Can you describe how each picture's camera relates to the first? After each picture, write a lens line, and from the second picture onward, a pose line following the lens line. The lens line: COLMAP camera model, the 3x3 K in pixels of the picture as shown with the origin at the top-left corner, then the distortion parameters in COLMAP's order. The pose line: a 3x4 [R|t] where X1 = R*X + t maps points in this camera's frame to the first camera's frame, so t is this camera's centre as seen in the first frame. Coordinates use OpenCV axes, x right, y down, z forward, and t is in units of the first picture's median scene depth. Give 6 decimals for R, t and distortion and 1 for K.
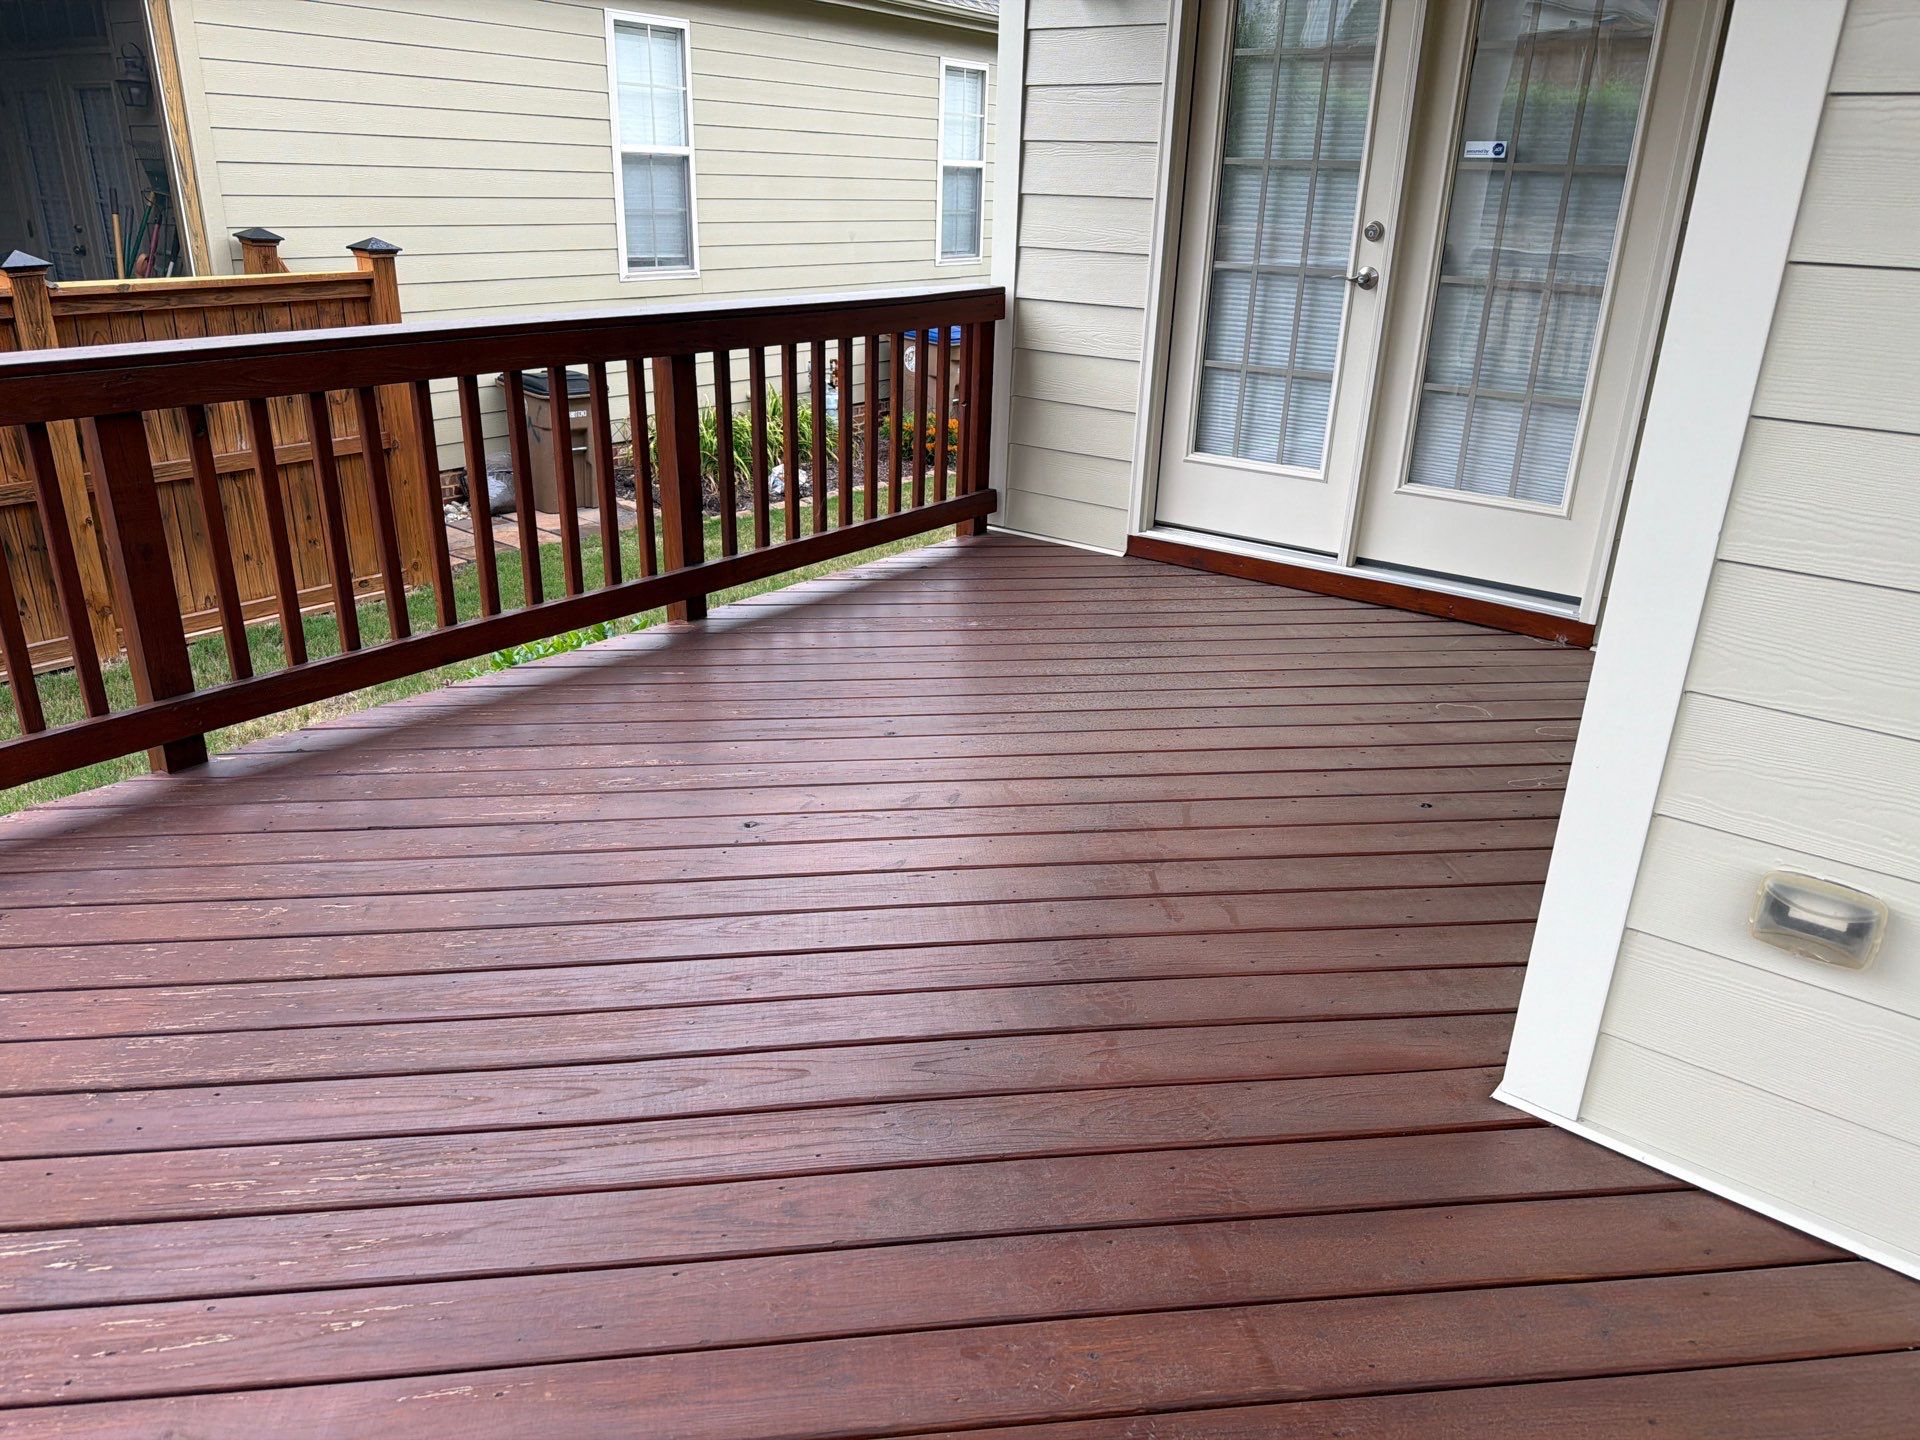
lens RADIAL K [[1367.1, 0, 954.6], [0, 1367.1, 725.2], [0, 0, 1]] dist [0.057388, -0.008780]
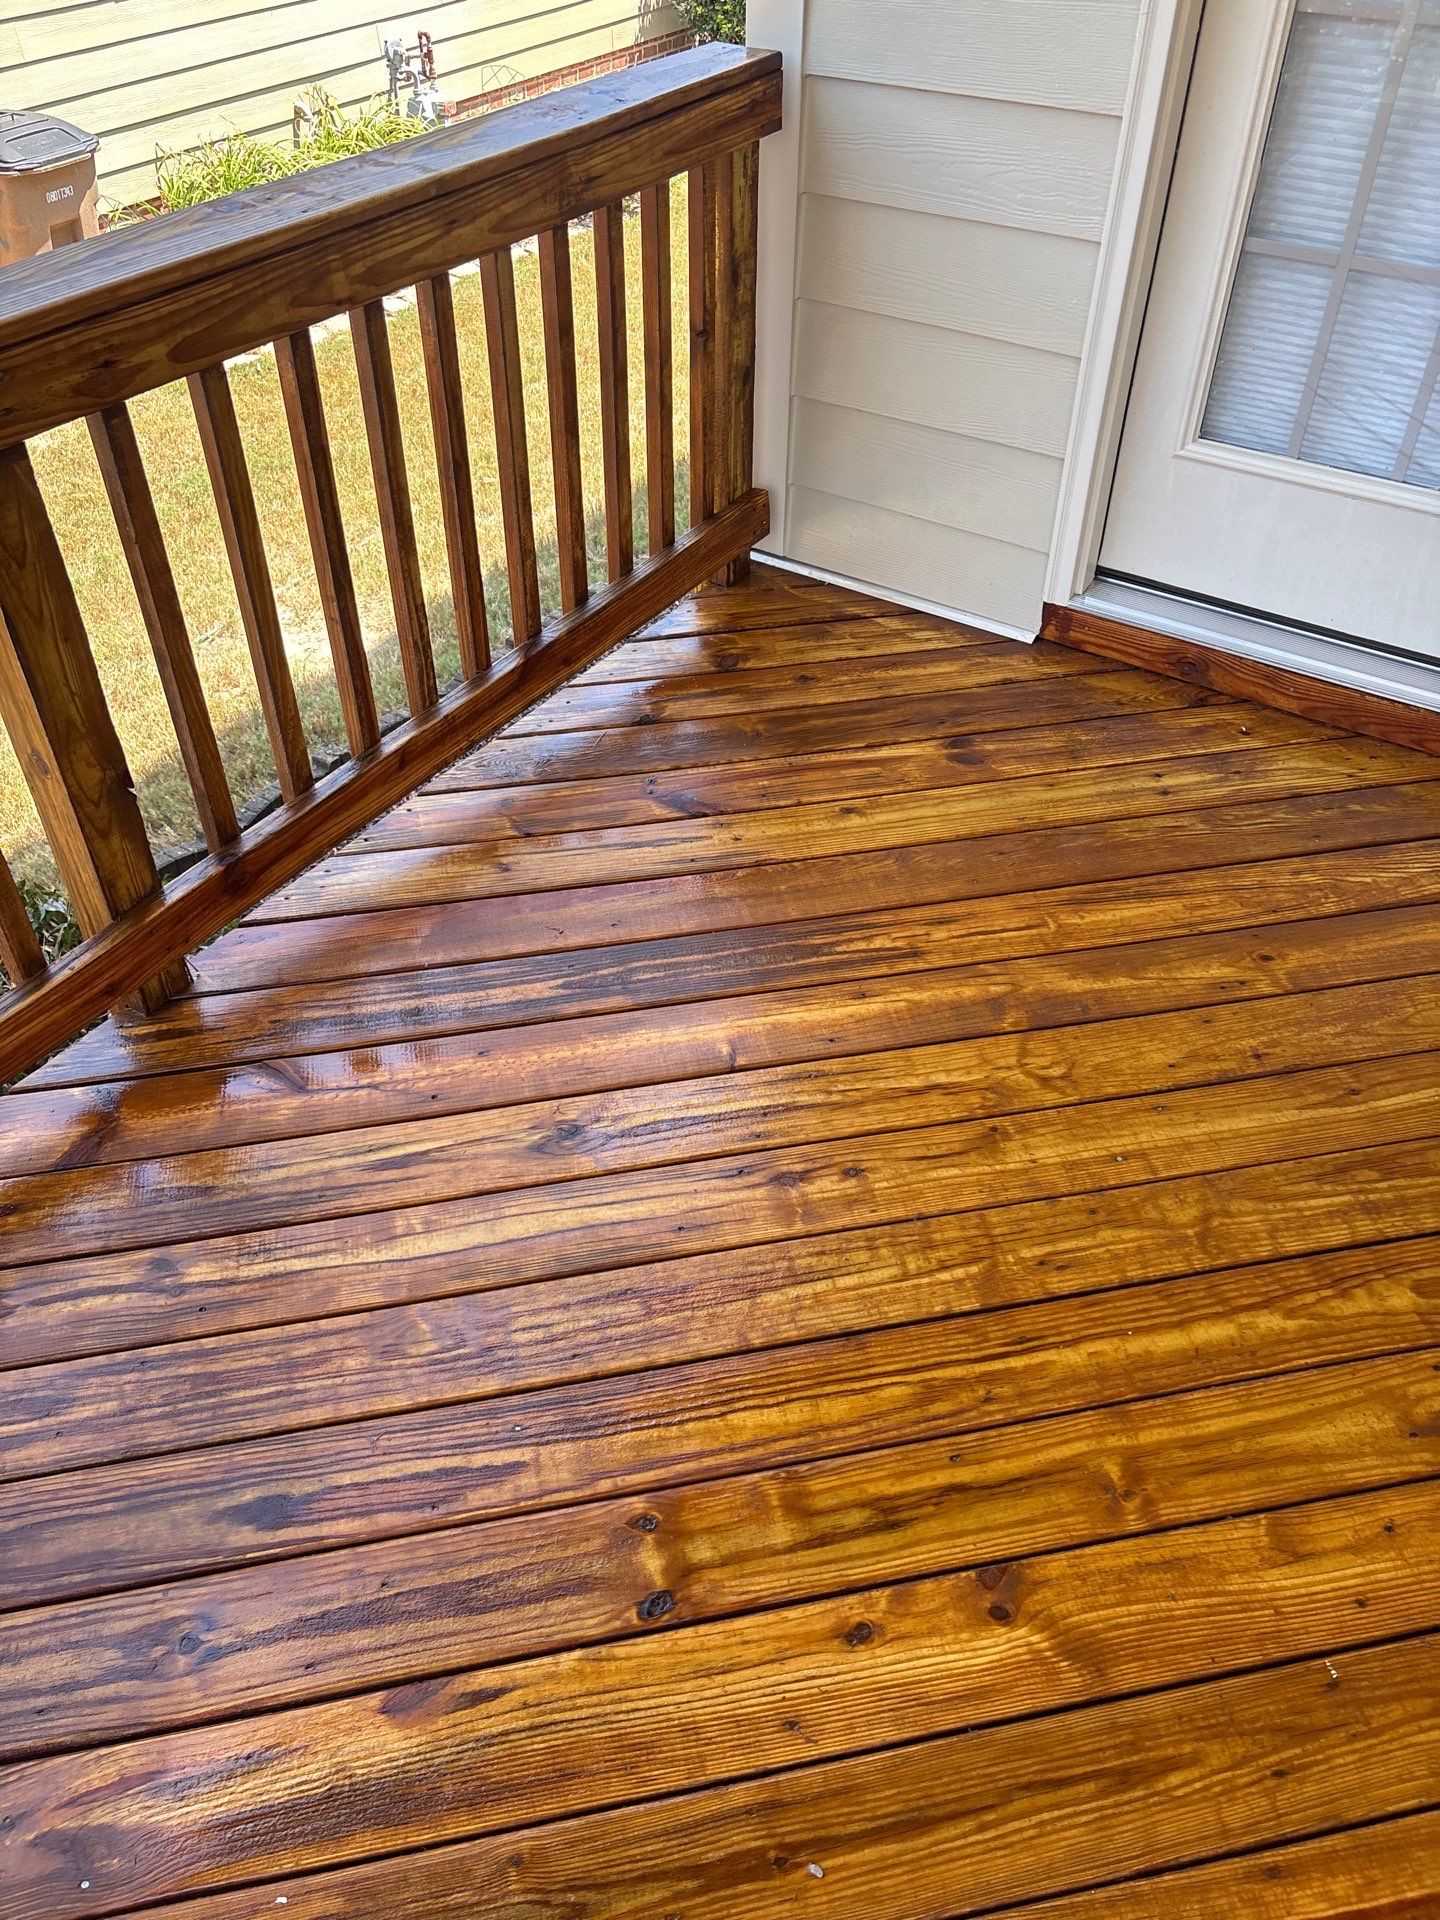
lens RADIAL K [[1449.8, 0, 723.1], [0, 1449.8, 961.6], [0, 0, 1]] dist [0.036766, -0.040266]
pose [[0.995756, -0.080313, 0.044952, -0.026611], [0.059009, 0.931907, 0.357864, -0.226199], [-0.070632, -0.353692, 0.932691, 0.489737]]
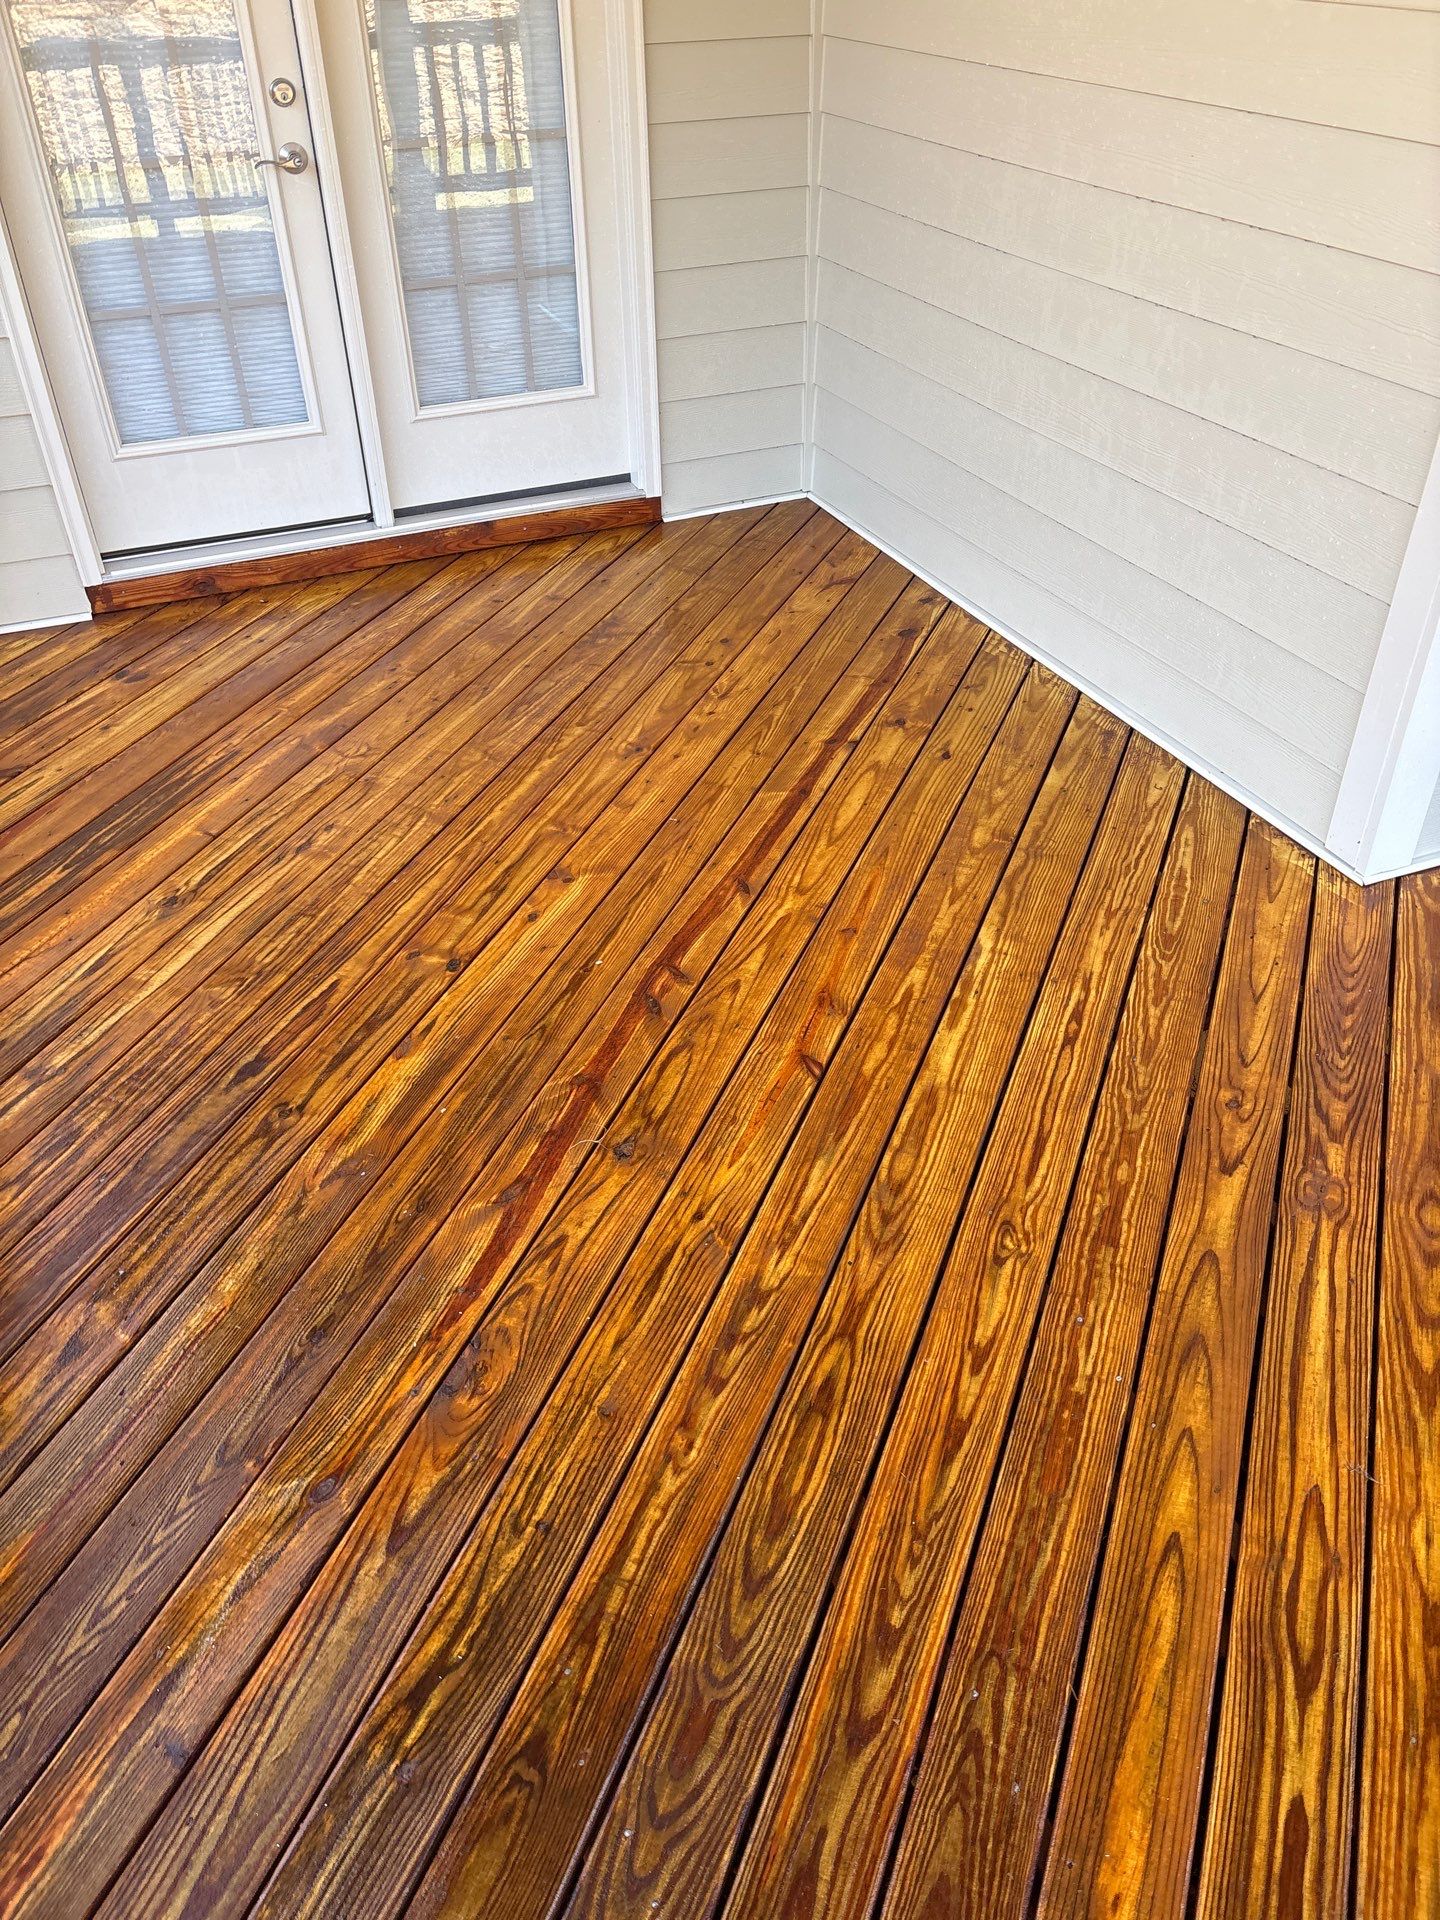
lens RADIAL K [[1510.4, 0, 723.5], [0, 1510.4, 973.1], [0, 0, 1]] dist [0.051717, -0.024905]
pose [[0.464099, -0.556168, 0.689412, -0.396694], [0.348989, 0.830163, 0.434783, -0.212884], [-0.814136, 0.038815, 0.579375, 0.296527]]
